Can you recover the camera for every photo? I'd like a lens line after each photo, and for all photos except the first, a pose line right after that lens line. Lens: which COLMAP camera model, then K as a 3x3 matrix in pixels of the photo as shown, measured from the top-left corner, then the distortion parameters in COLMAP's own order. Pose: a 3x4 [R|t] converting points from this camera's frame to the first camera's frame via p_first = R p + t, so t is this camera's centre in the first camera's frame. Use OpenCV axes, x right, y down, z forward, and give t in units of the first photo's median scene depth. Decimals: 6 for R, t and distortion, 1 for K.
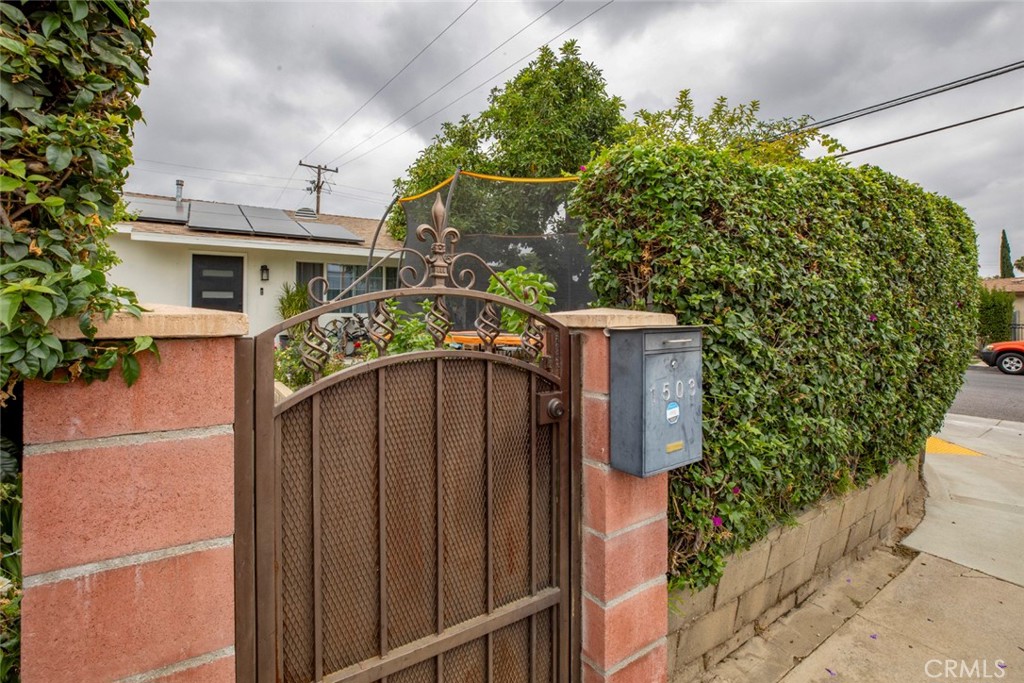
lens RADIAL K [[467.1, 0, 500.9], [0, 467.1, 308.5], [0, 0, 1]] dist [-0.020174, 0.004256]
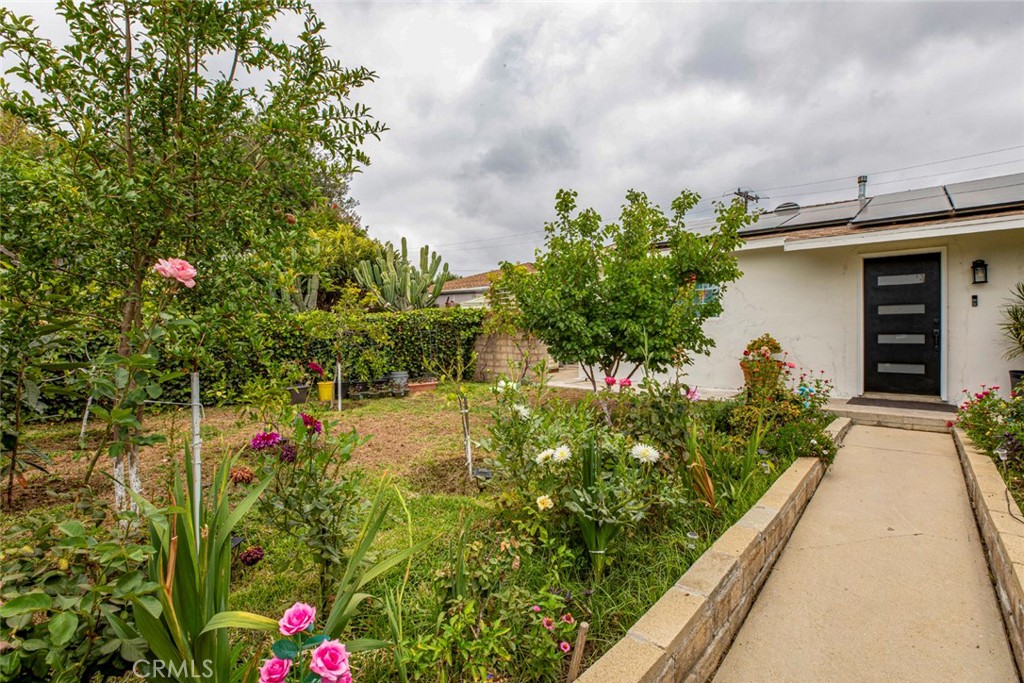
lens RADIAL K [[467.1, 0, 533.3], [0, 467.1, 331.8], [0, 0, 1]] dist [-0.020174, 0.004256]
pose [[0.273491, -0.007568, -0.961845, -0.063011], [0.012080, 0.999917, -0.004432, 0.001163], [0.961799, -0.010407, 0.273559, 0.217617]]
